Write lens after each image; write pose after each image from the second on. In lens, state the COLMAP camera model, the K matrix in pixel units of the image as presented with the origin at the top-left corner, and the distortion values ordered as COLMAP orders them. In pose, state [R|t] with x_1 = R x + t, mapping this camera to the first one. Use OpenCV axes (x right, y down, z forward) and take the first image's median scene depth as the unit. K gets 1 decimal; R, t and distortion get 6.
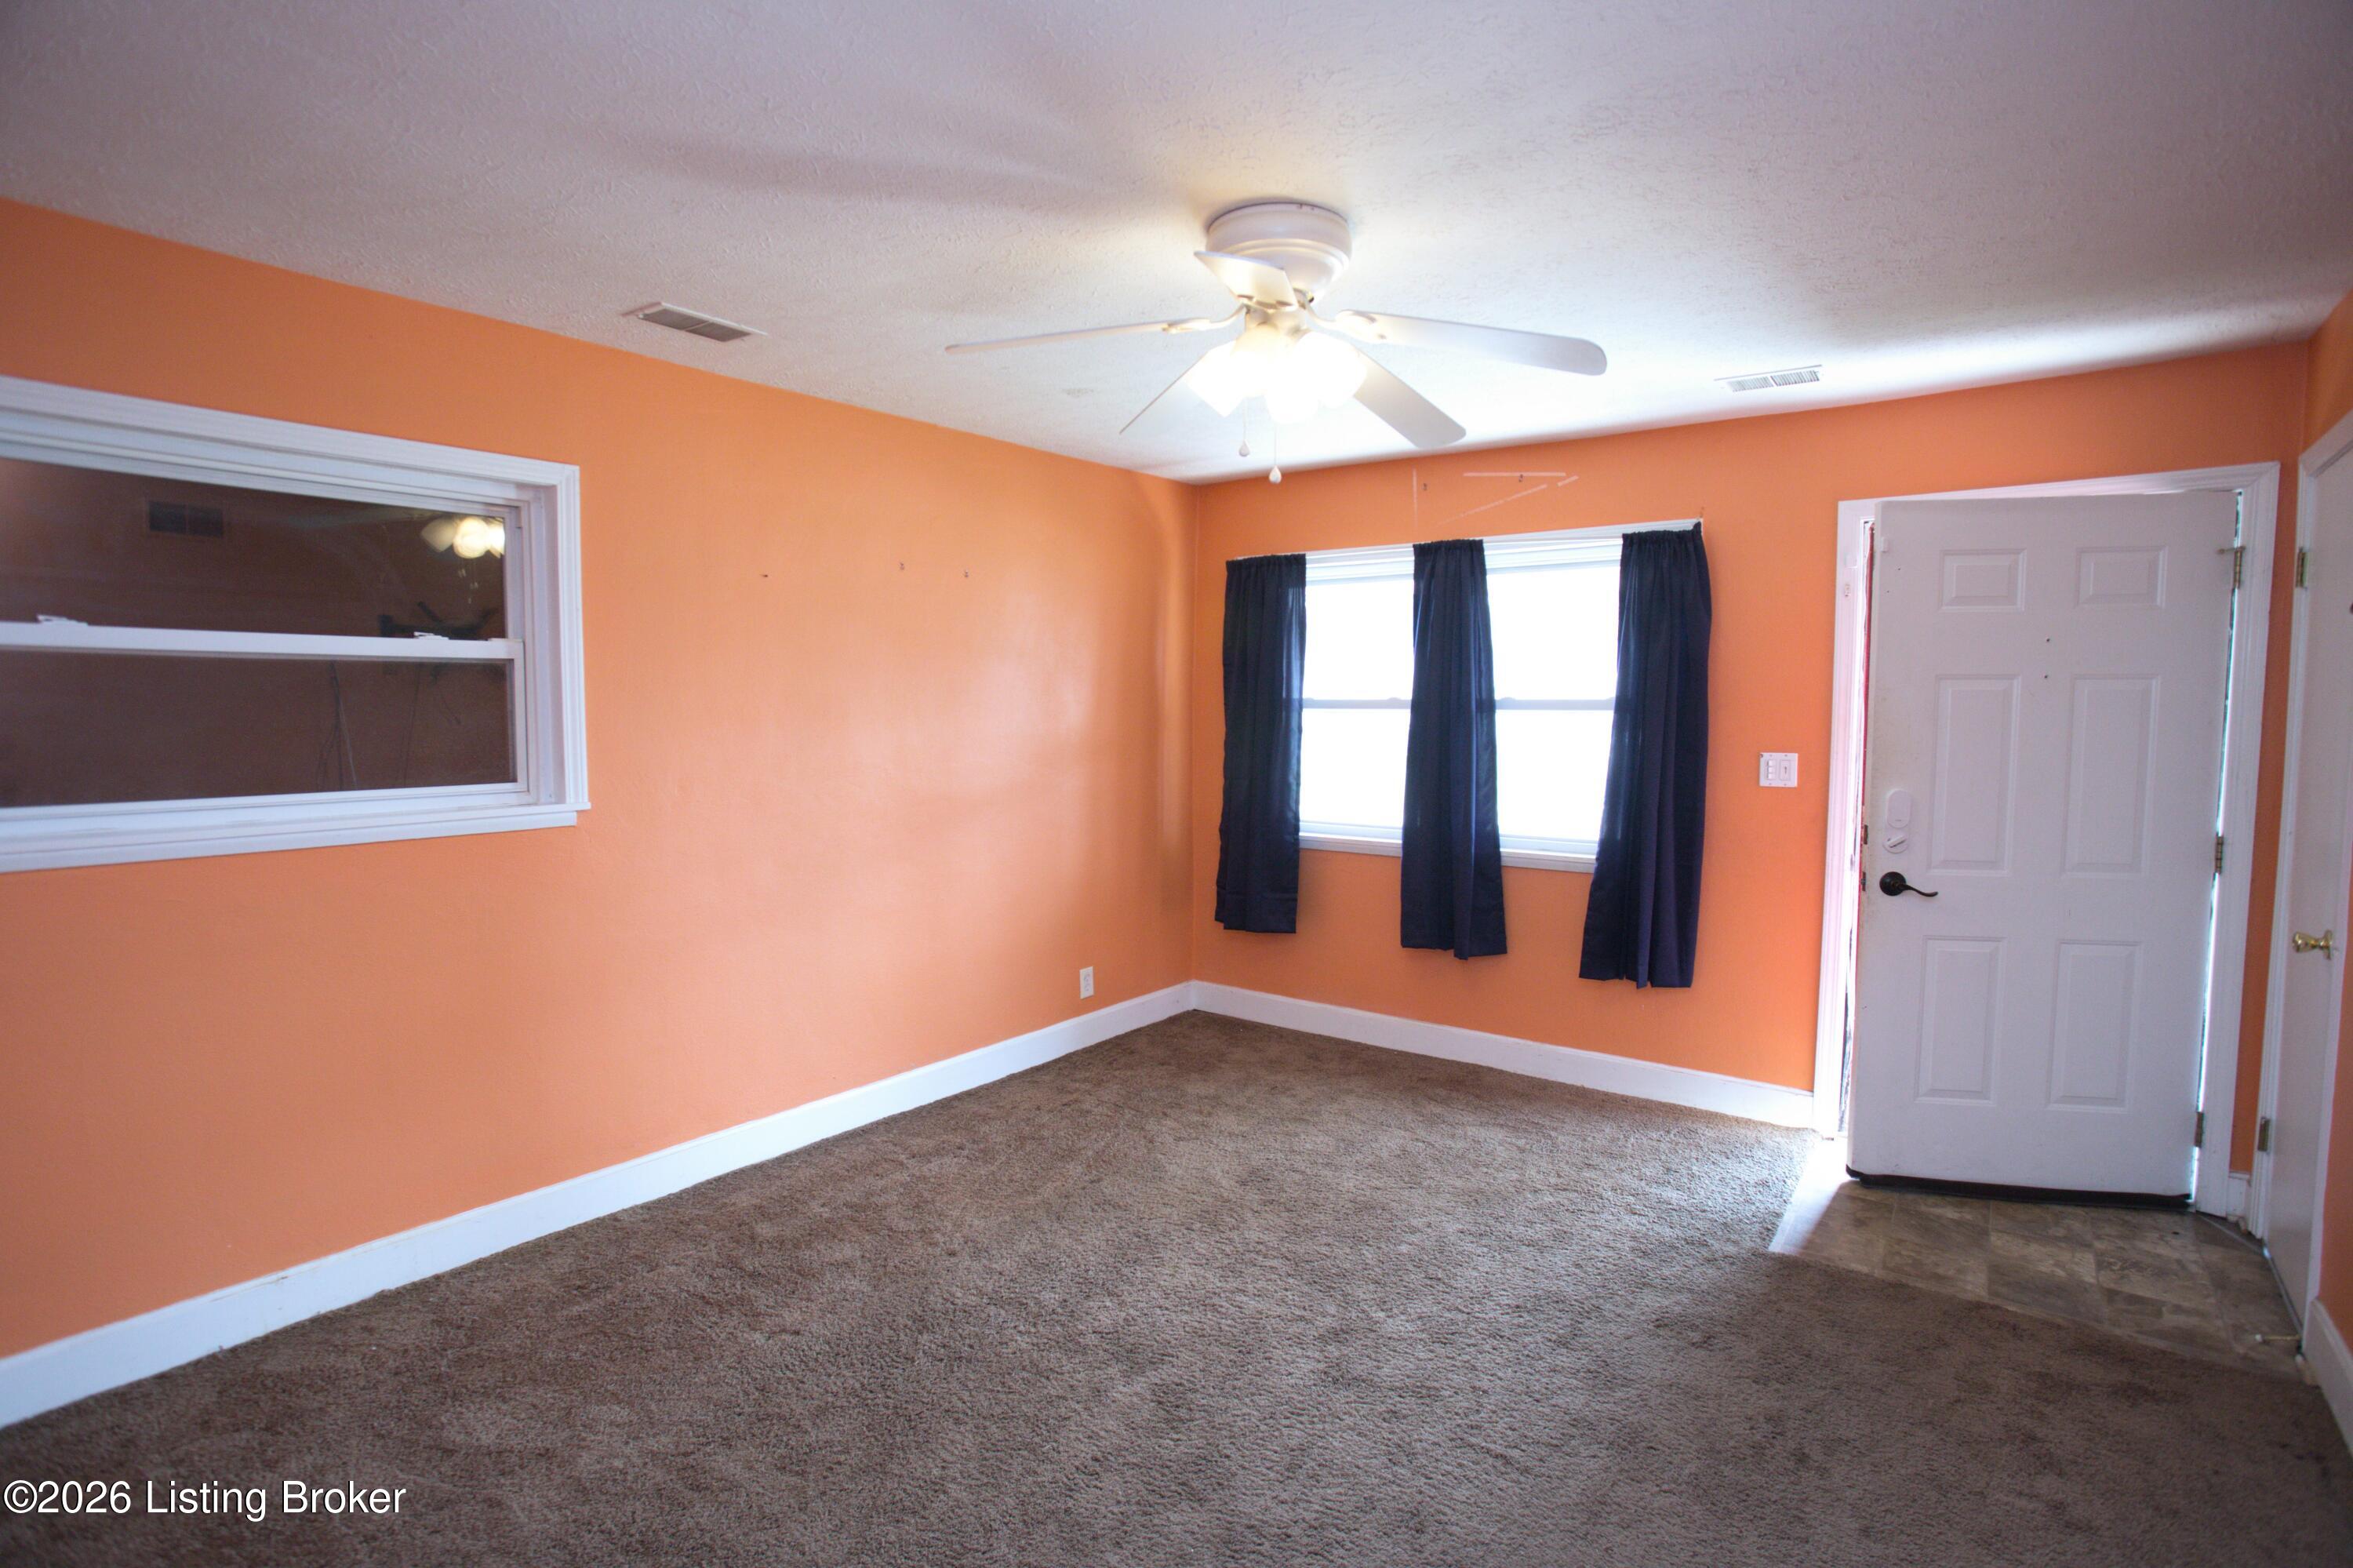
lens RADIAL K [[1130.9, 0, 1178.4], [0, 1130.9, 782.5], [0, 0, 1]] dist [-0.043602, 0.006550]
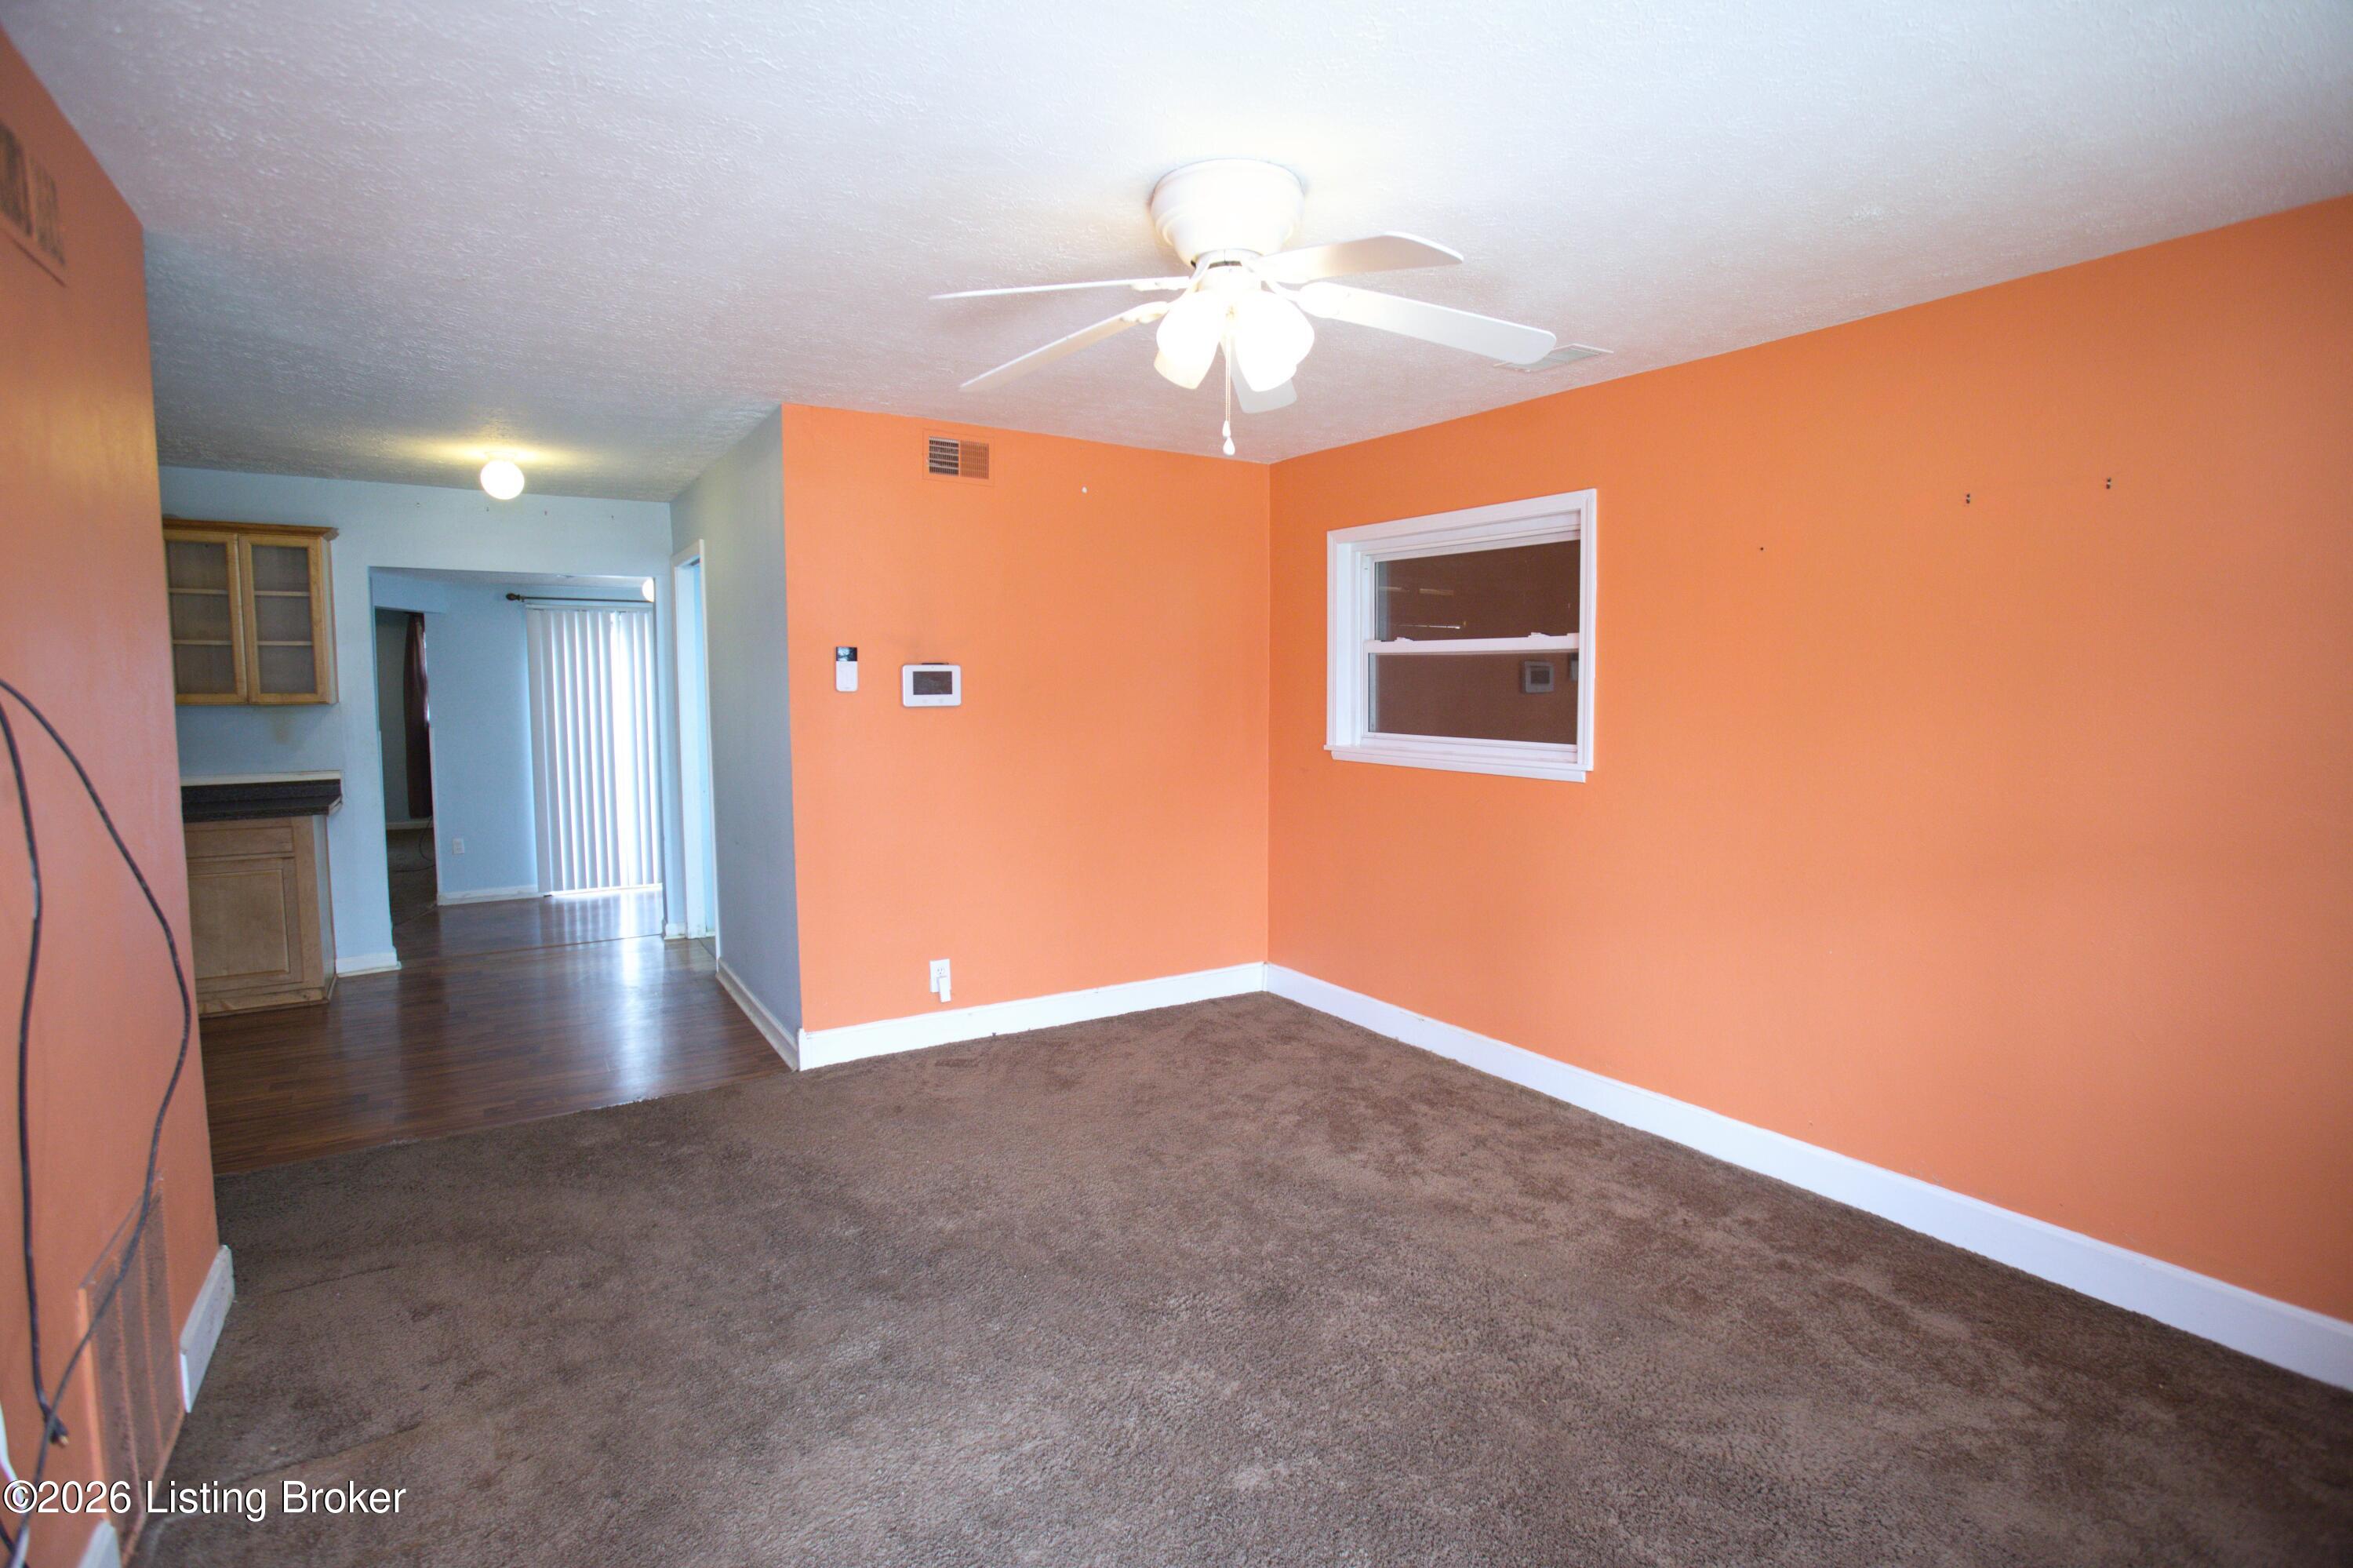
lens RADIAL K [[1130.9, 0, 1171.7], [0, 1130.9, 773.8], [0, 0, 1]] dist [-0.043602, 0.006550]
pose [[-0.342262, 0.075602, -0.936558, 0.790970], [-0.064567, 0.992509, 0.103714, -0.071725], [0.937384, 0.095968, -0.334816, 1.009930]]
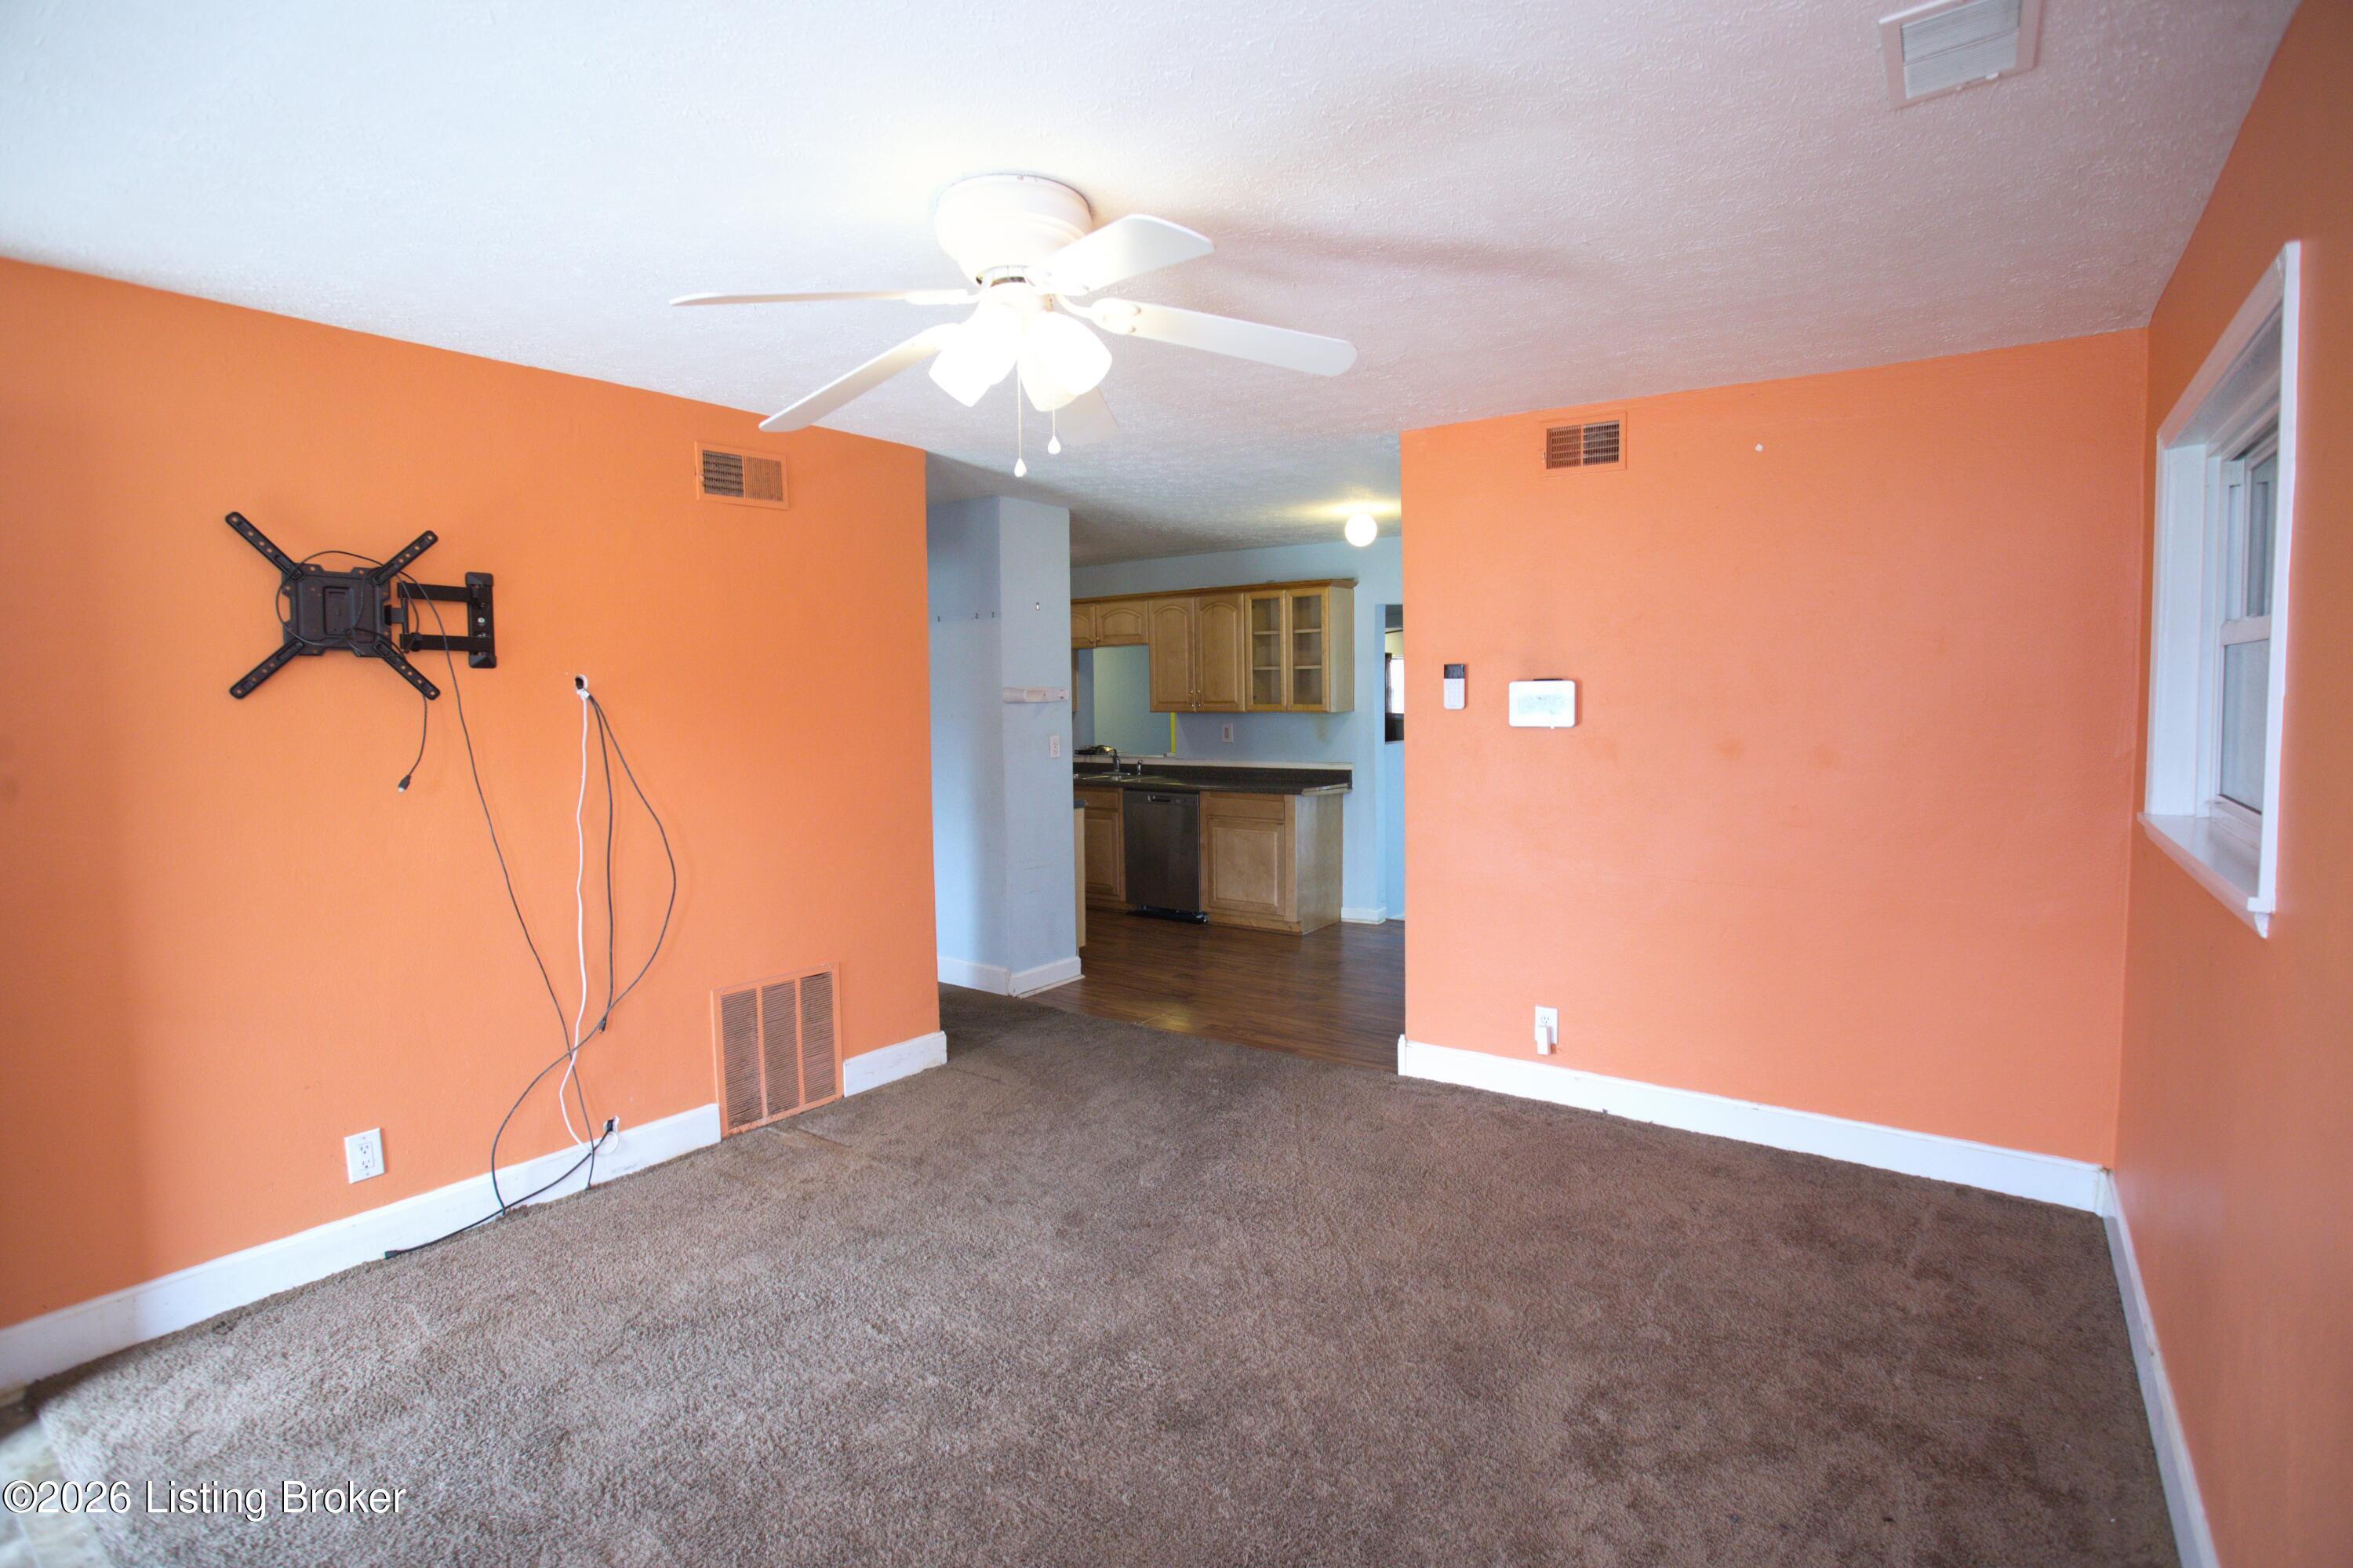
lens RADIAL K [[1130.9, 0, 1170.5], [0, 1130.9, 776.5], [0, 0, 1]] dist [-0.043602, 0.006550]
pose [[-0.999371, 0.010797, -0.033789, 0.017036], [0.005930, 0.989995, 0.140979, -0.116591], [0.034973, 0.140690, -0.989436, 1.512187]]
